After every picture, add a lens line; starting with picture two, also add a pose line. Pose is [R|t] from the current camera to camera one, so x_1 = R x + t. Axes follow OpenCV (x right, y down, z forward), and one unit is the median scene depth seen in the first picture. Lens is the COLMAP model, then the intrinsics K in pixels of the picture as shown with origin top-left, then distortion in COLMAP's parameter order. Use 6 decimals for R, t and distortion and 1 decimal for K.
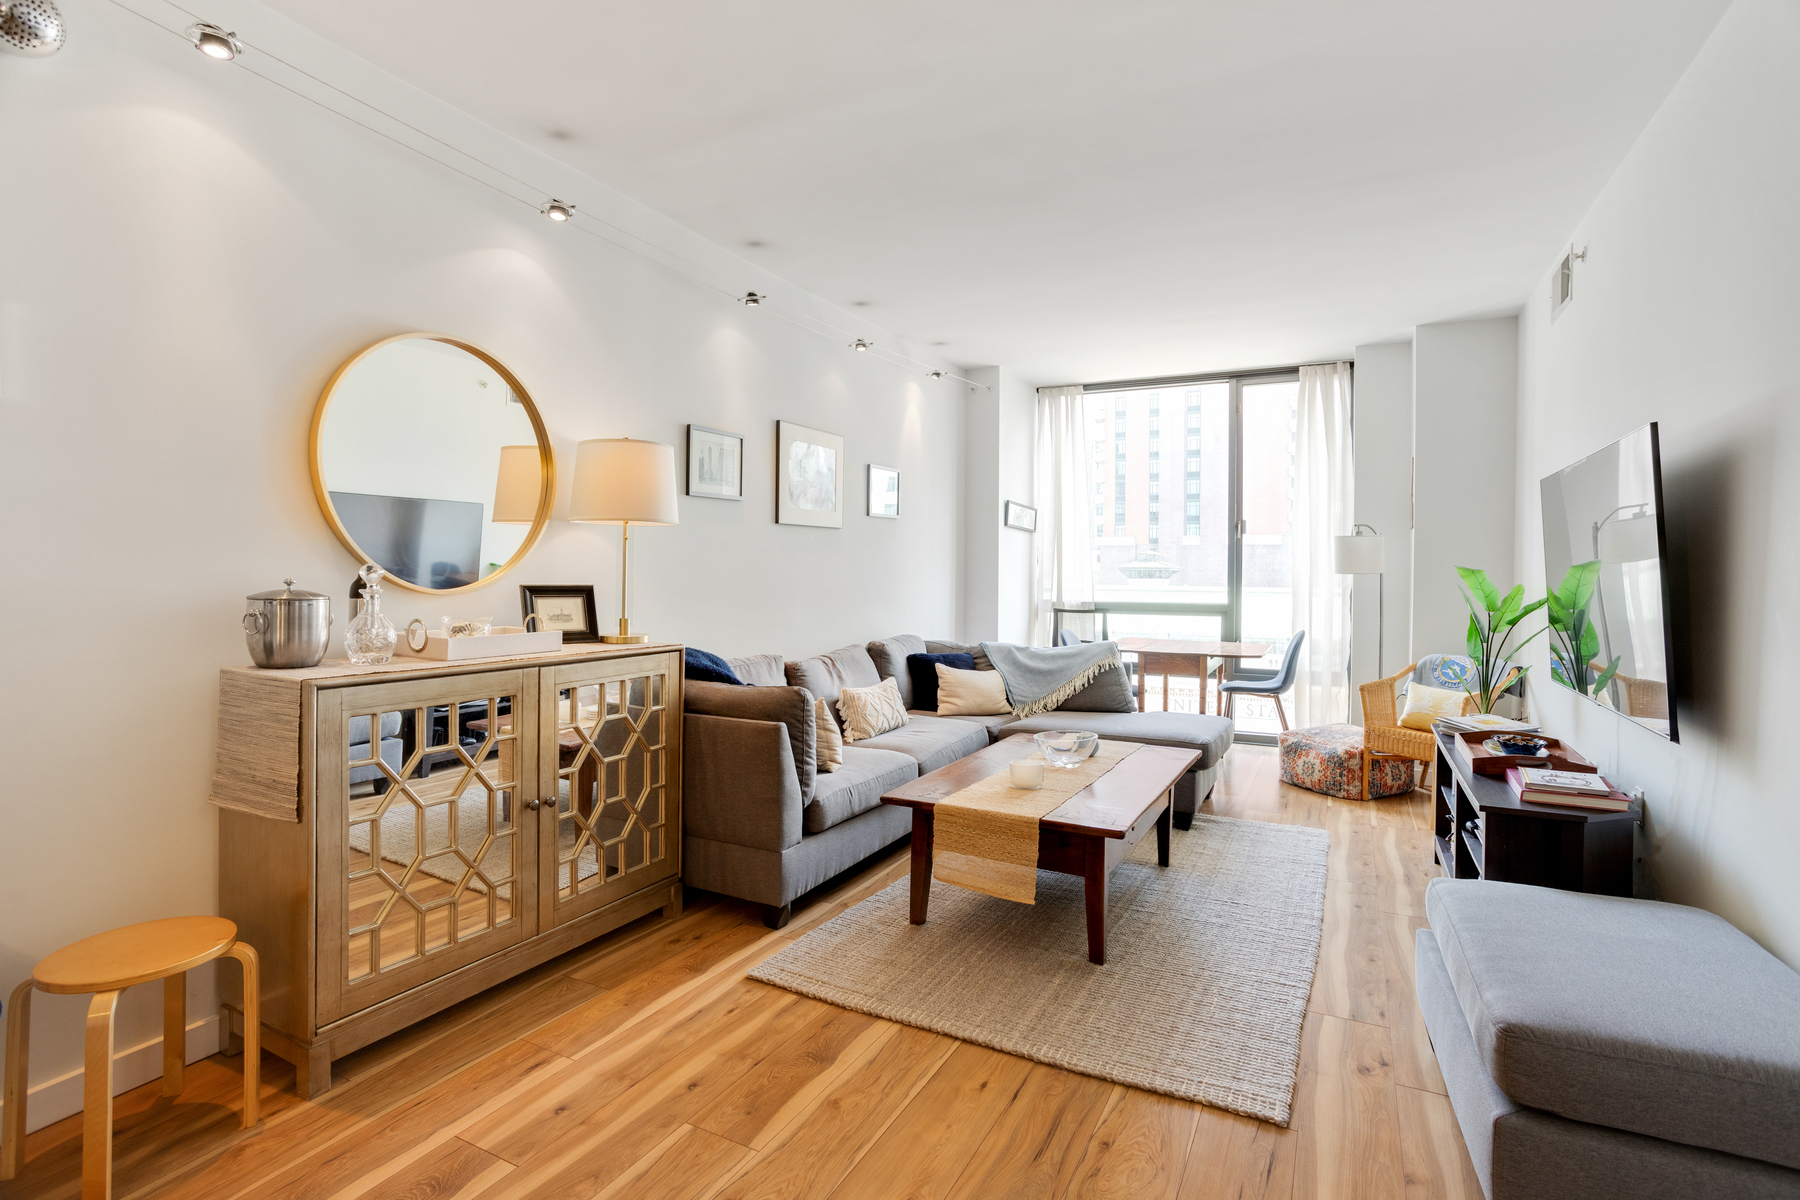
lens RADIAL K [[871.1, 0, 891.0], [0, 871.1, 575.7], [0, 0, 1]] dist [-0.062899, 0.038941]
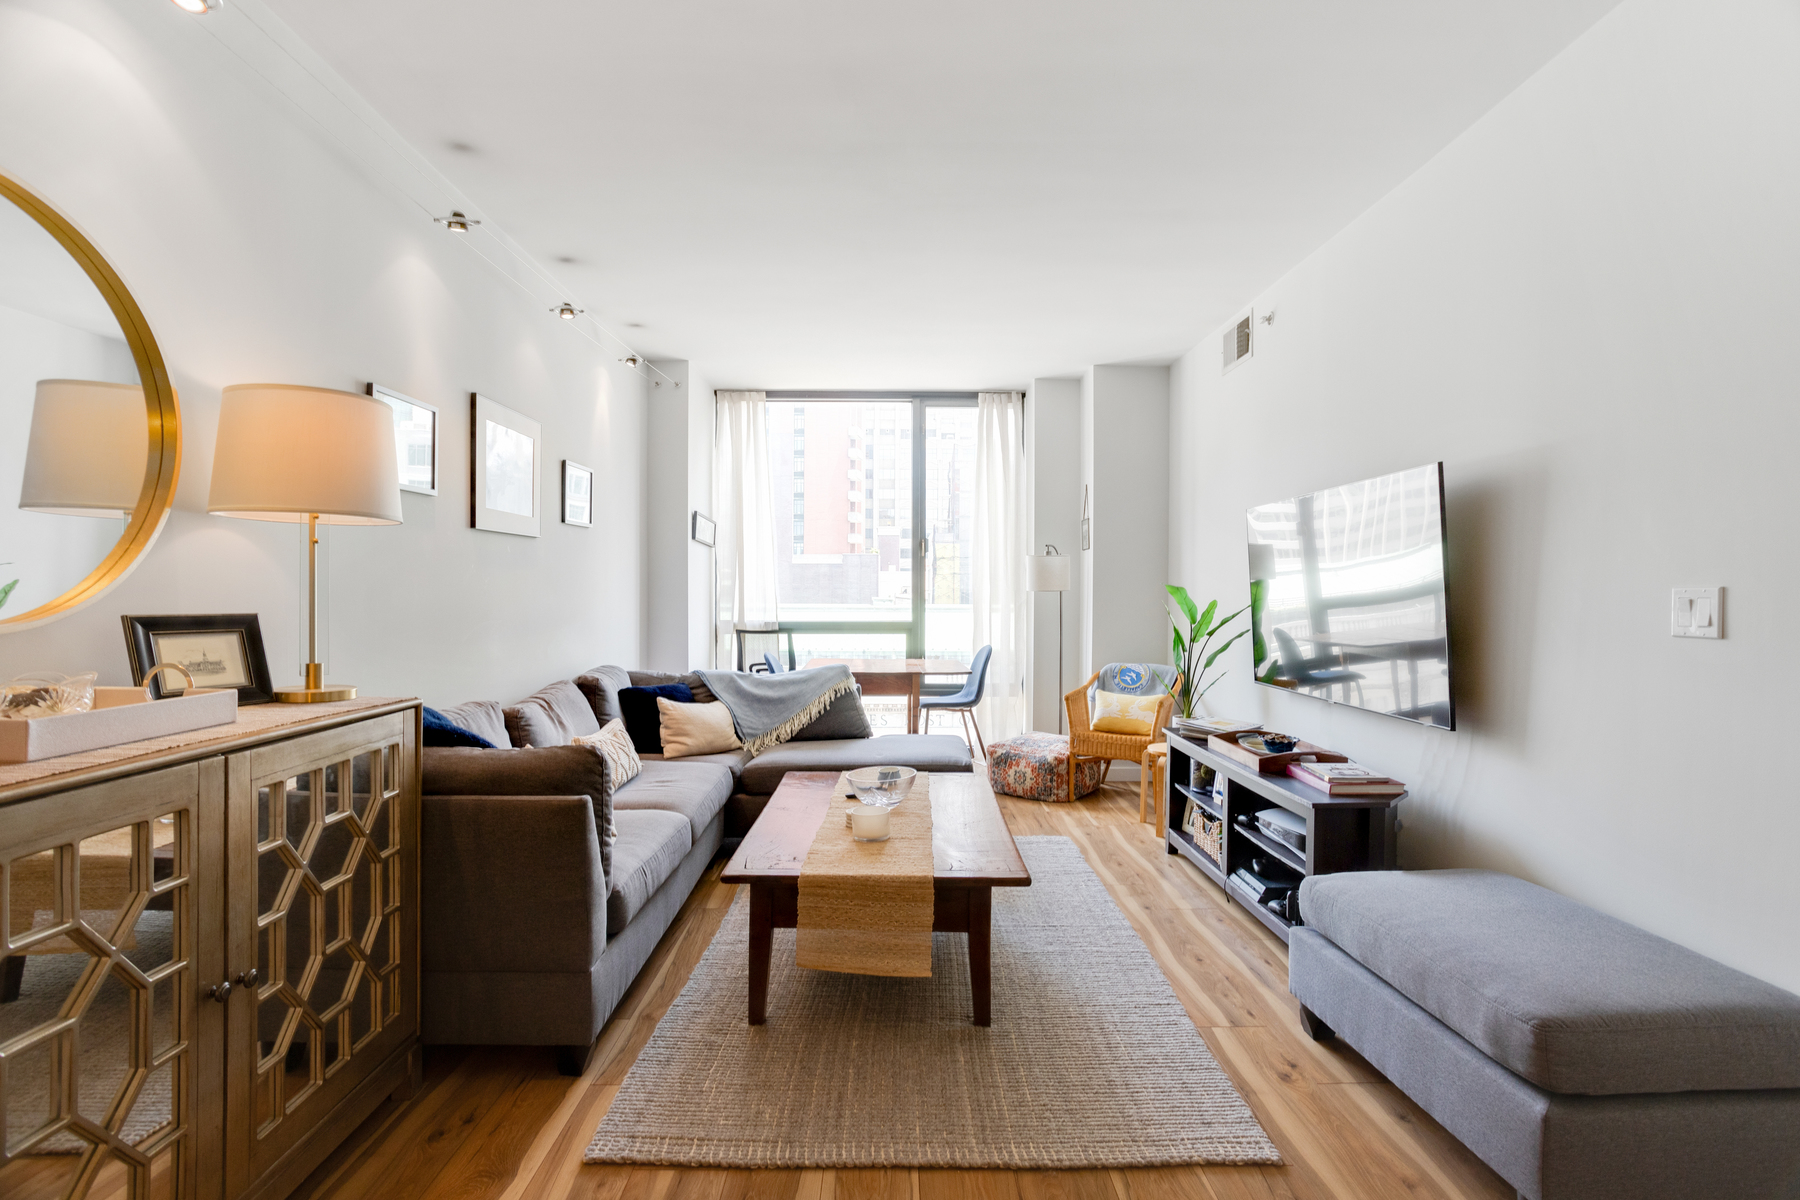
lens RADIAL K [[872.0, 0, 897.1], [0, 872.0, 605.5], [0, 0, 1]] dist [-0.056178, 0.037226]
pose [[0.879935, -0.011552, 0.474953, -0.178011], [0.005185, 0.999878, 0.014713, -0.001498], [-0.475065, -0.010484, 0.879888, 0.171534]]
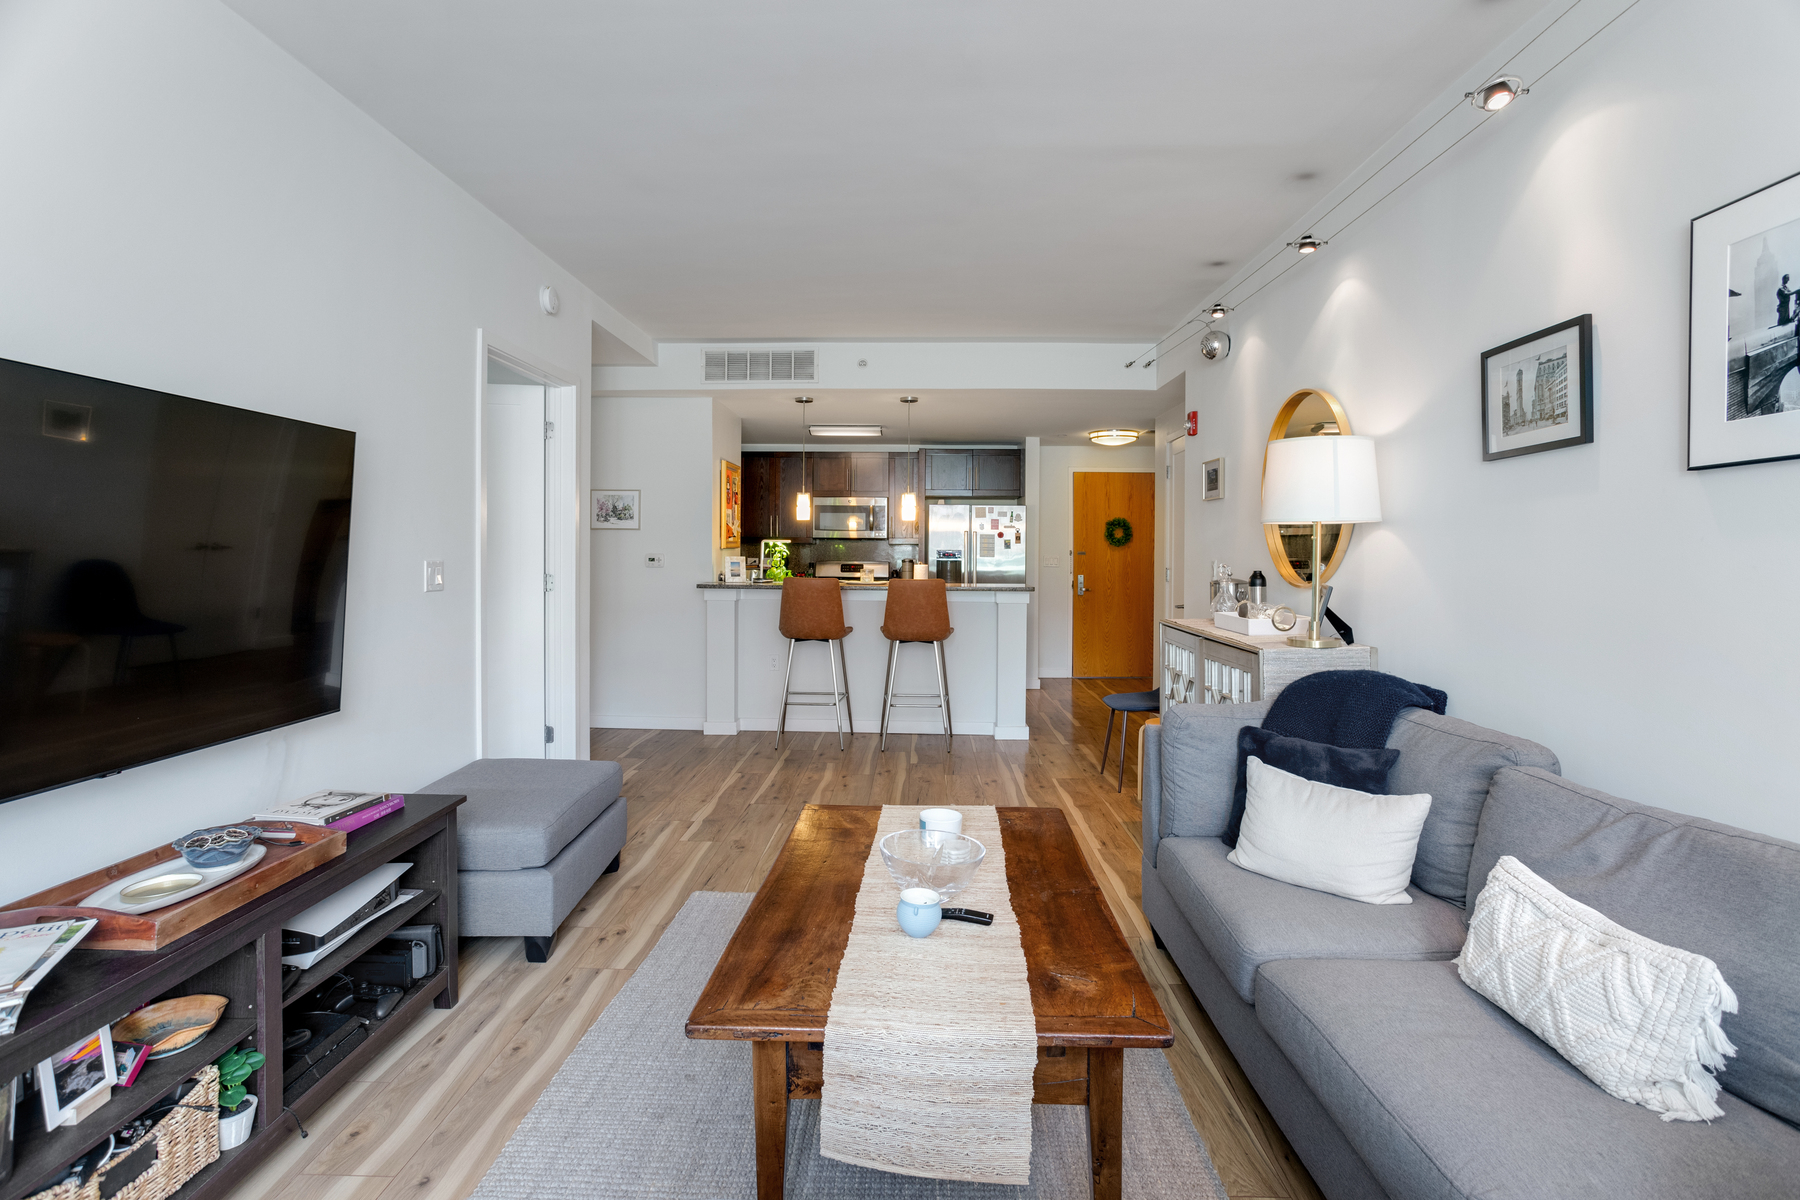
lens RADIAL K [[881.4, 0, 891.8], [0, 881.4, 568.8], [0, 0, 1]] dist [-0.056568, 0.035462]
pose [[-0.898019, -0.005280, -0.439926, 0.413797], [-0.015450, 0.999690, 0.019540, -0.017236], [0.439686, 0.024344, -0.897821, 1.284016]]
